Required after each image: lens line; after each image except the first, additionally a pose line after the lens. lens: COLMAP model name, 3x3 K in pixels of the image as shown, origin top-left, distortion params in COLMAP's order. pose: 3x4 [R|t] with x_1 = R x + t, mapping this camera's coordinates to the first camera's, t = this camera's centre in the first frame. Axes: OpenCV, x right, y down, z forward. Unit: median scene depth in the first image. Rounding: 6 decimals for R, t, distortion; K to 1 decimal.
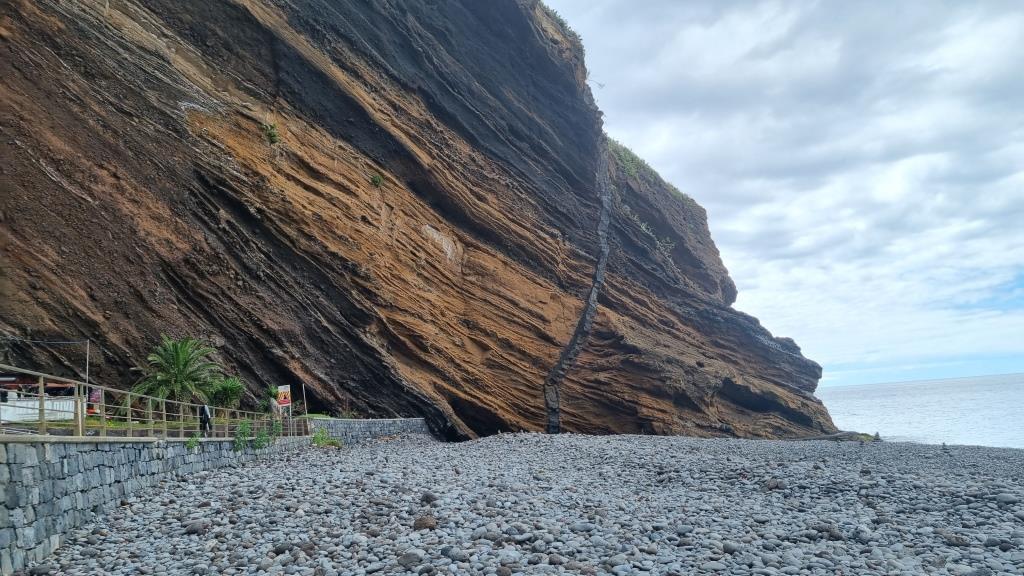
lens RADIAL K [[727.4, 0, 509.5], [0, 727.4, 288.2], [0, 0, 1]] dist [0.036177, -0.001485]
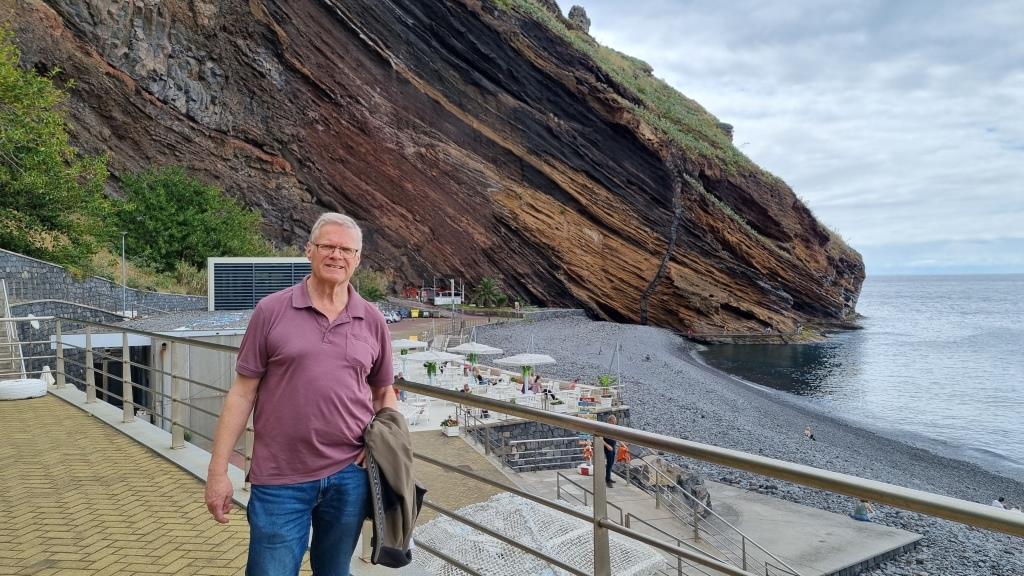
lens RADIAL K [[727.4, 0, 512.0], [0, 727.4, 288.3], [0, 0, 1]] dist [0.036177, -0.001485]
pose [[0.924305, 0.075043, -0.374205, 0.543636], [-0.000104, 0.980528, 0.196377, -0.350415], [0.381656, -0.181474, 0.906315, -1.197219]]
